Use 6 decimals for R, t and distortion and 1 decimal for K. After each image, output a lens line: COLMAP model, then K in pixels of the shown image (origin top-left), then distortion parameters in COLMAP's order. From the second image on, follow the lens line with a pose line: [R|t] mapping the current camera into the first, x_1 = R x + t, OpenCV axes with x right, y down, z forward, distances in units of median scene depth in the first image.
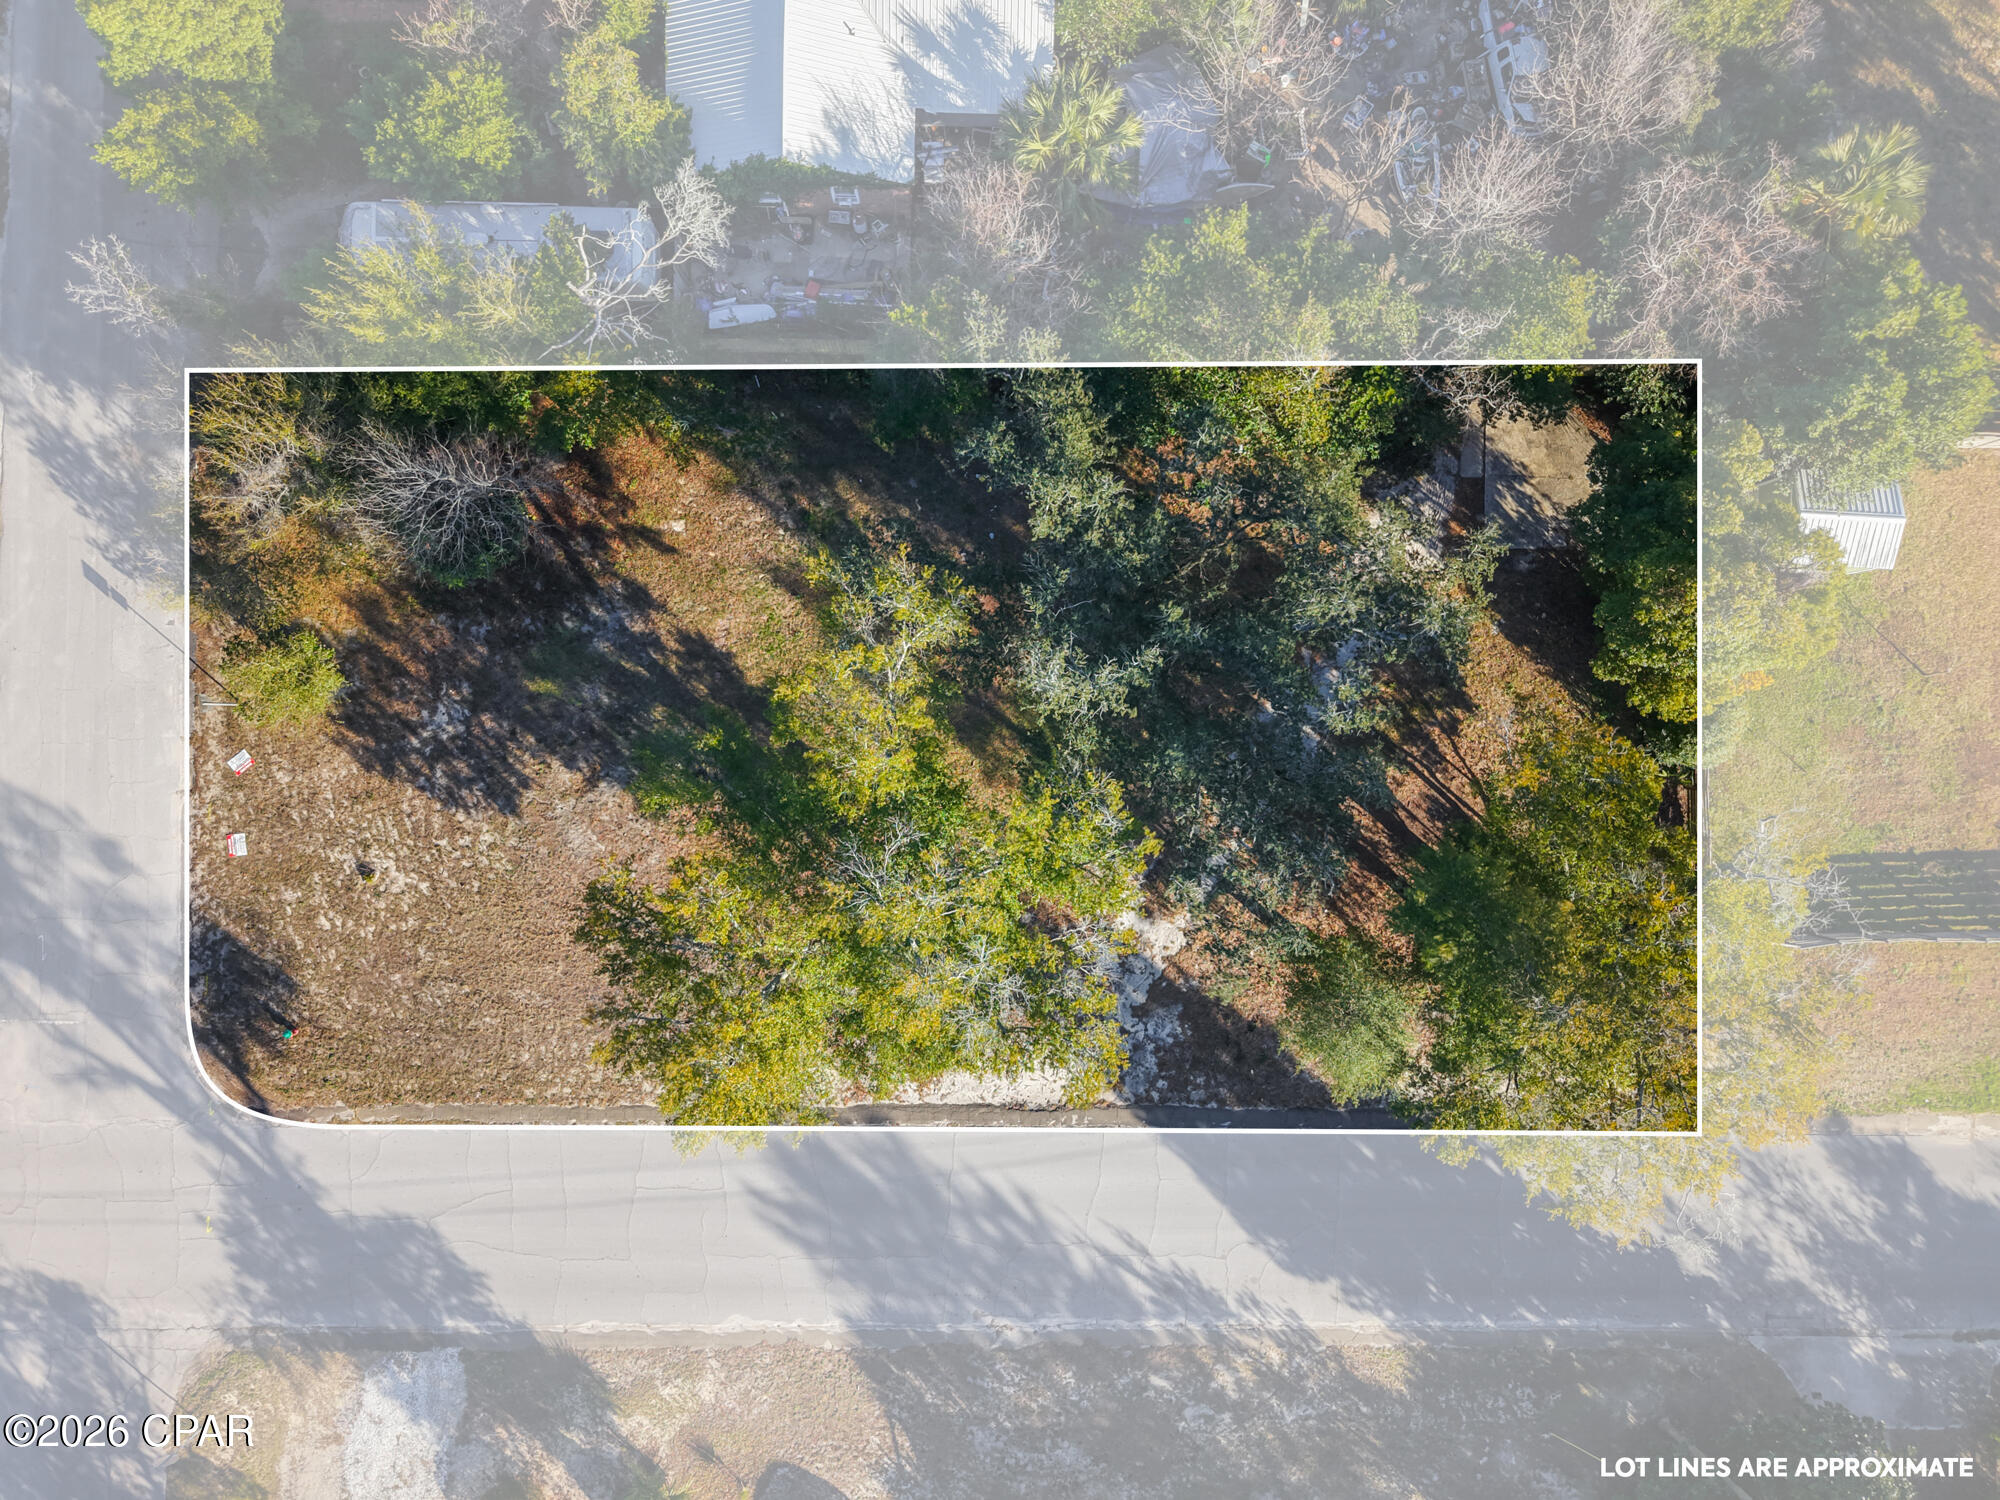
lens RADIAL K [[1394.3, 0, 1003.6], [0, 1394.3, 748.8], [0, 0, 1]] dist [0.010729, -0.003146]
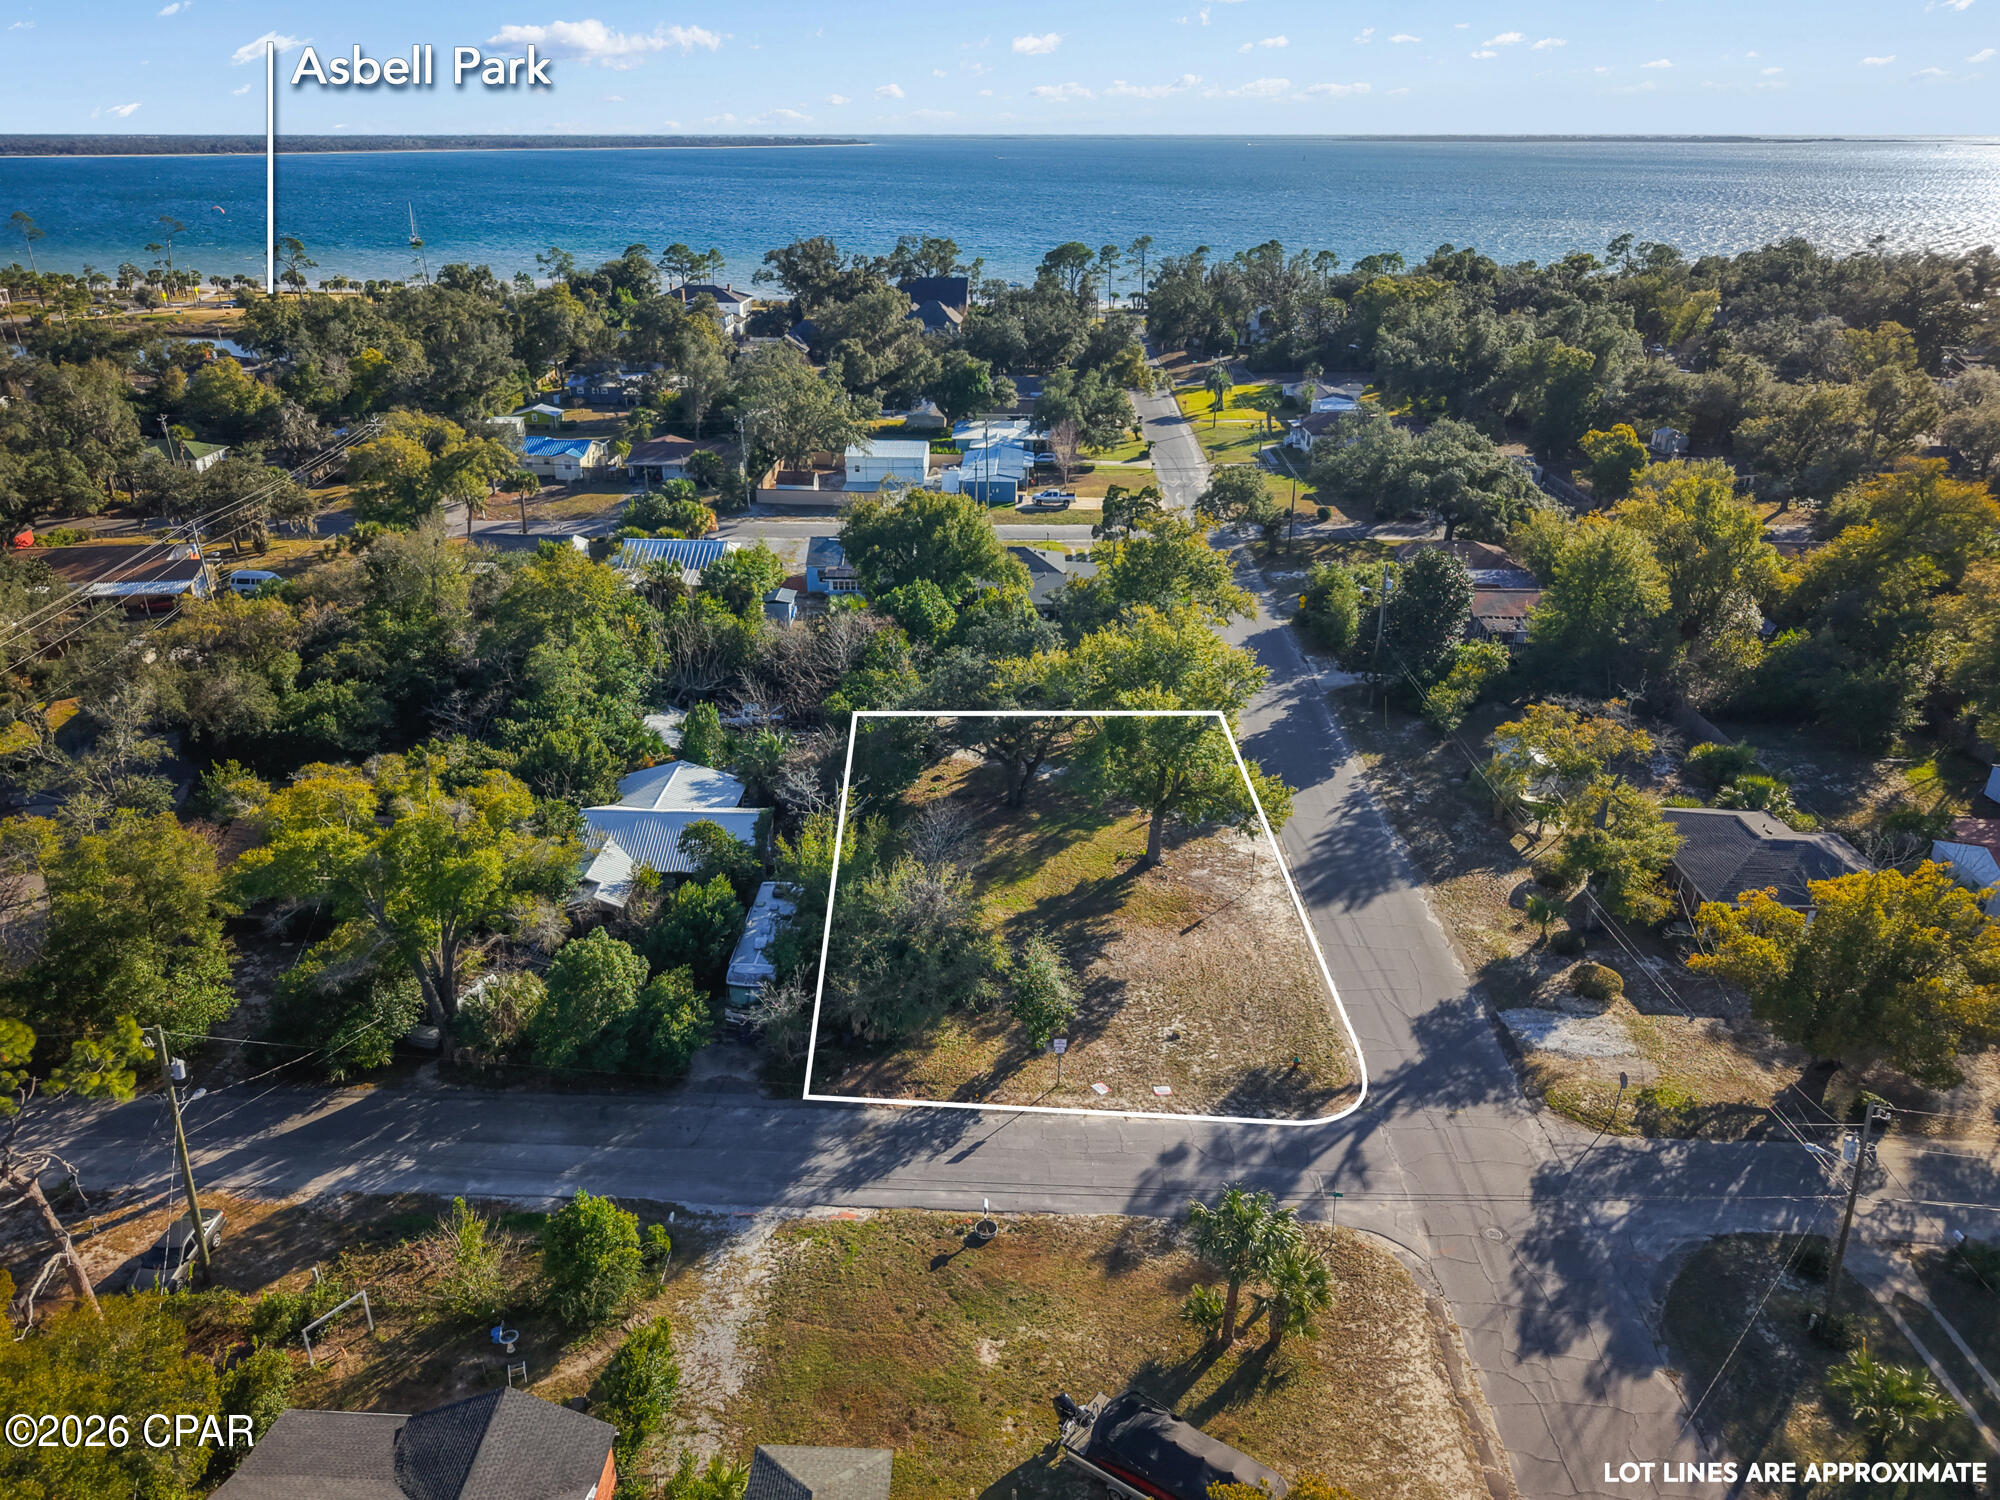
lens RADIAL K [[1381.5, 0, 989.1], [0, 1381.5, 751.7], [0, 0, 1]] dist [0.032987, -0.000907]
pose [[0.025601, -0.424349, 0.905137, -1.615602], [0.999639, 0.003438, -0.026662, -0.062364], [0.008202, 0.905492, 0.424284, 0.136573]]
